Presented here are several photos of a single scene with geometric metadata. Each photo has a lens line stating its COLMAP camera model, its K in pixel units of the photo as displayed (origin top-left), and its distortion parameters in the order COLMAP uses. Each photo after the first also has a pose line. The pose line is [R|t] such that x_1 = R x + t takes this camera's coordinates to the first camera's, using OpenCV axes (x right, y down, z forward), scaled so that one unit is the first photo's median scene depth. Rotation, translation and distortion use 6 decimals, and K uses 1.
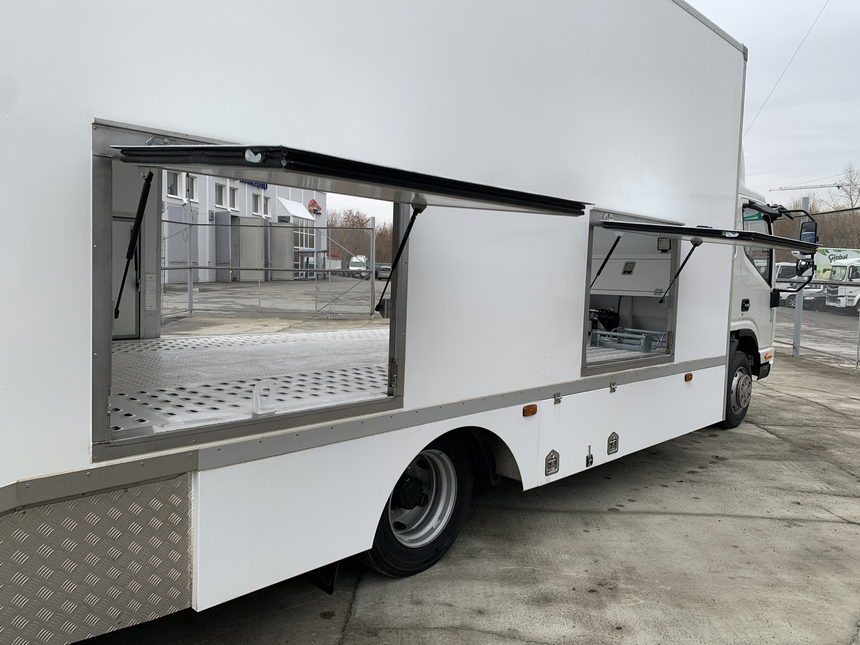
lens RADIAL K [[657.9, 0, 441.7], [0, 657.9, 317.7], [0, 0, 1]] dist [0.030136, -0.037158]
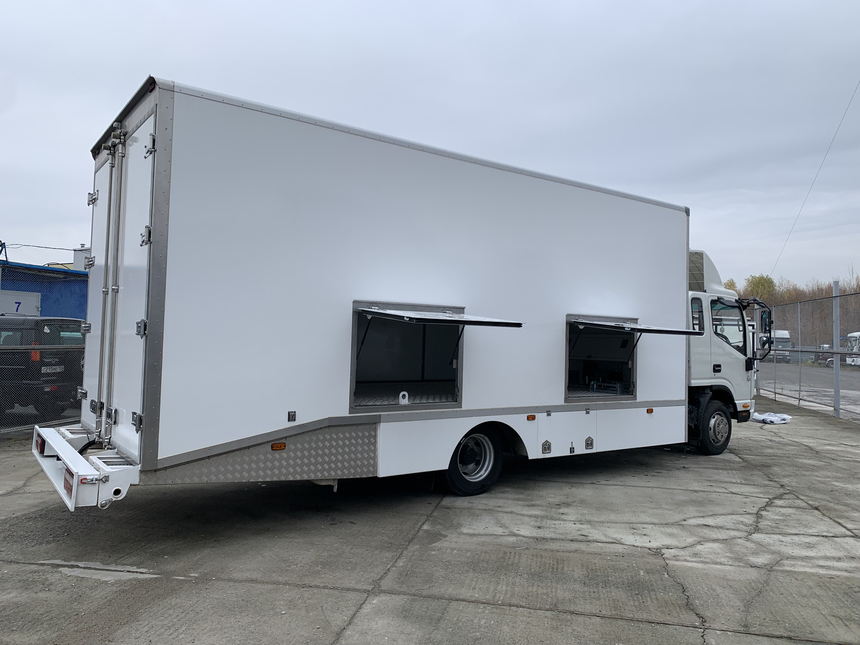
lens RADIAL K [[657.9, 0, 441.7], [0, 657.9, 317.7], [0, 0, 1]] dist [0.030136, -0.037158]
pose [[0.984925, -0.016015, -0.172242, 0.203331], [-0.003506, 0.993653, -0.112437, 0.062940], [0.172949, 0.111346, 0.978617, -0.959017]]
